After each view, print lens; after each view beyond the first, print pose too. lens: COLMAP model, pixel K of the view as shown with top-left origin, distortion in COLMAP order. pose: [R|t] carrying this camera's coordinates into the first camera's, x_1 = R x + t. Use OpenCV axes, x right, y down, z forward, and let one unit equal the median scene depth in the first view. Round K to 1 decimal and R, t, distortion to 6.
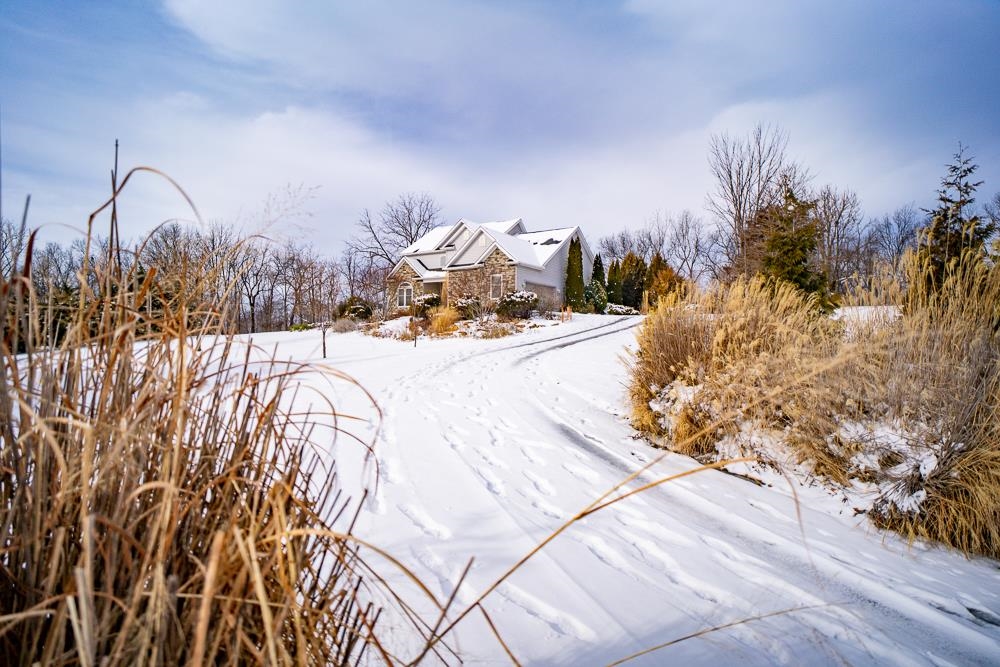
lens RADIAL K [[521.0, 0, 500.0], [0, 521.0, 333.5], [0, 0, 1]] dist [-0.051349, 0.028418]
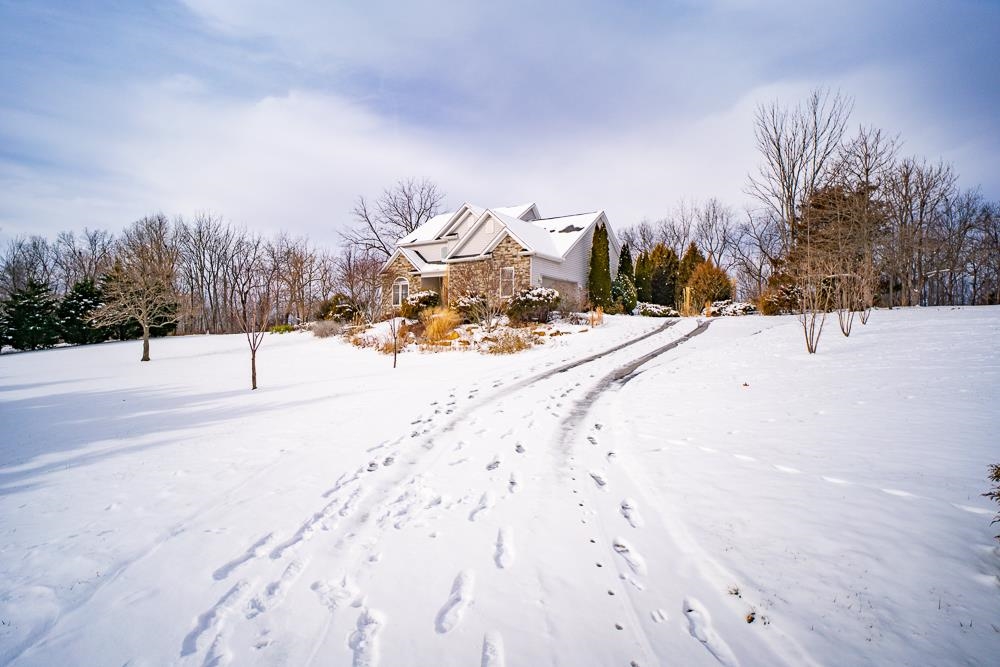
lens RADIAL K [[521.0, 0, 500.0], [0, 521.0, 333.5], [0, 0, 1]] dist [-0.051349, 0.028418]
pose [[0.999892, 0.000709, -0.014662, -0.005116], [-0.000580, 0.999961, 0.008782, -0.014336], [0.014667, -0.008773, 0.999854, 0.158225]]
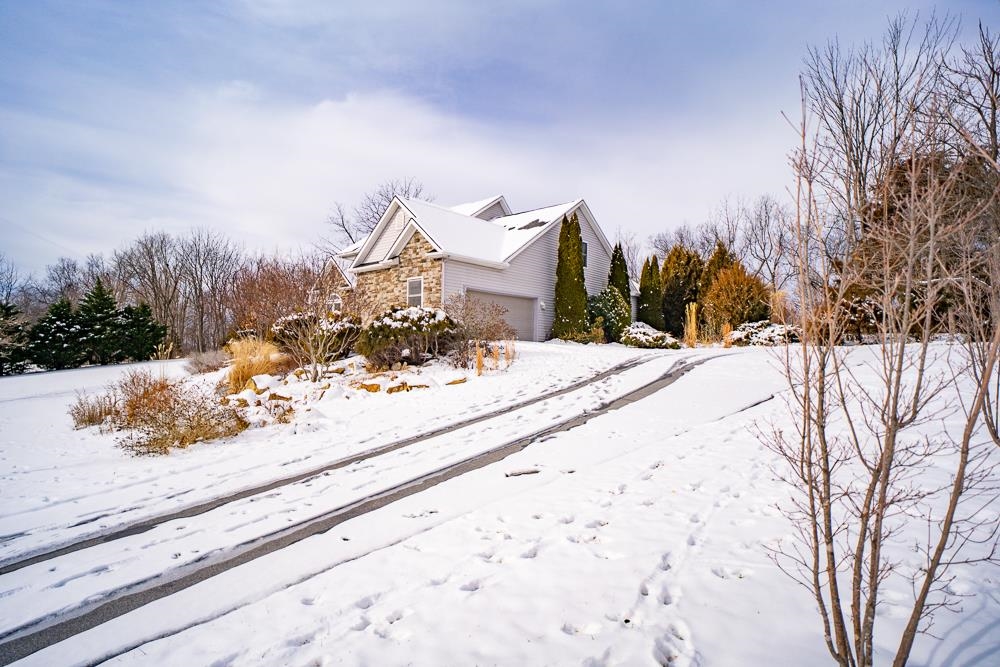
lens RADIAL K [[521.0, 0, 500.0], [0, 521.0, 333.5], [0, 0, 1]] dist [-0.051349, 0.028418]
pose [[0.991290, -0.002374, -0.131674, 0.142873], [-0.000981, 0.999677, -0.025405, -0.033532], [0.131691, 0.025313, 0.990968, 0.405184]]
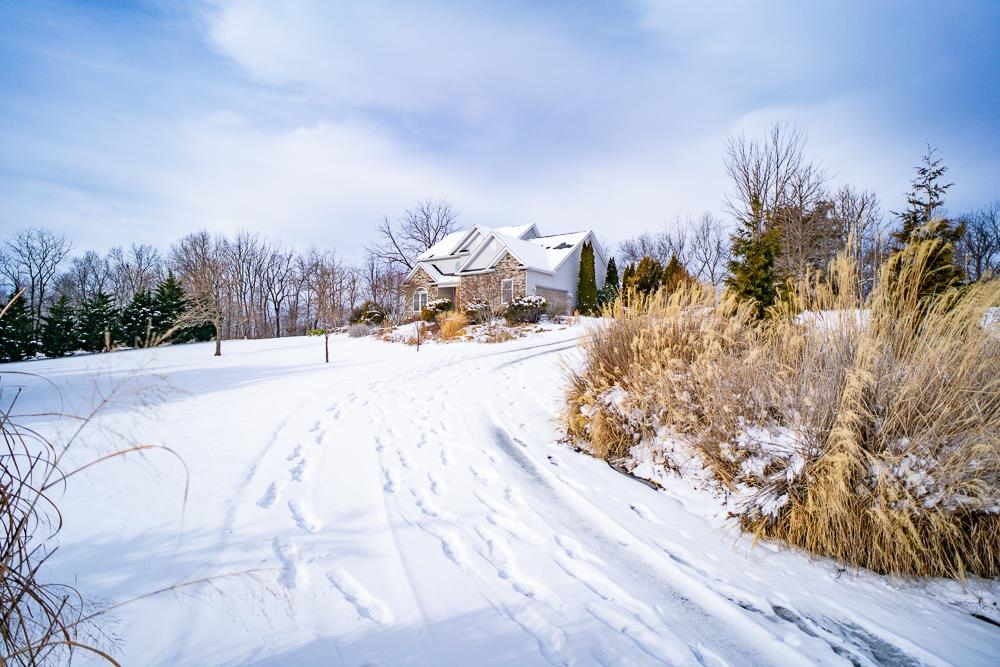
lens RADIAL K [[521.0, 0, 500.0], [0, 521.0, 333.5], [0, 0, 1]] dist [-0.051349, 0.028418]
pose [[0.998781, -0.002443, -0.049295, 0.025557], [0.002085, 0.999971, -0.007319, -0.000760], [0.049311, 0.007207, 0.998757, -0.004729]]
